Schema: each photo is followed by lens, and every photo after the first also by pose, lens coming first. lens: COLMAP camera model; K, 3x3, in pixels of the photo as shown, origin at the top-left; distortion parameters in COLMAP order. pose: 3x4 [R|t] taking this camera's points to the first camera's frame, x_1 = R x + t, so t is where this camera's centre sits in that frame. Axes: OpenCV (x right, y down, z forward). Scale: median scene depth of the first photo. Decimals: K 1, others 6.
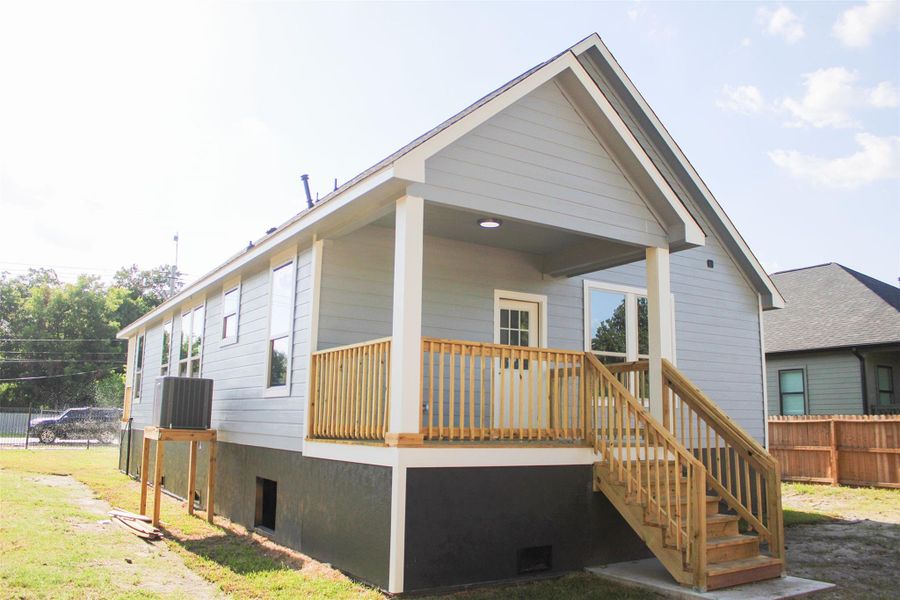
lens RADIAL K [[745.4, 0, 449.1], [0, 745.4, 296.8], [0, 0, 1]] dist [-0.109957, 0.007213]
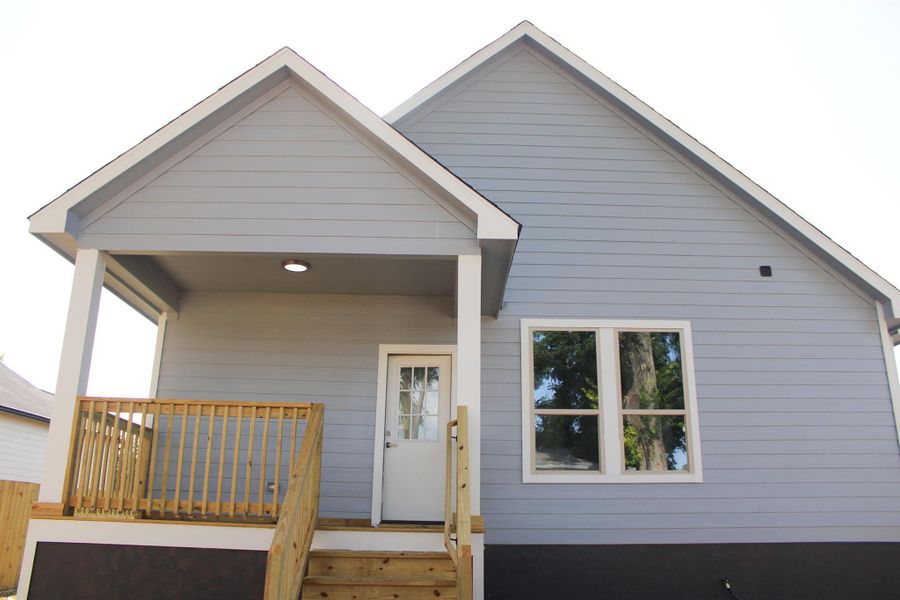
lens RADIAL K [[745.4, 0, 450.2], [0, 745.4, 300.8], [0, 0, 1]] dist [-0.109957, 0.007213]
pose [[0.851194, -0.160359, -0.499753, 0.545851], [0.092225, 0.983065, -0.158360, 0.080654], [0.516685, 0.088705, 0.851568, 0.313295]]
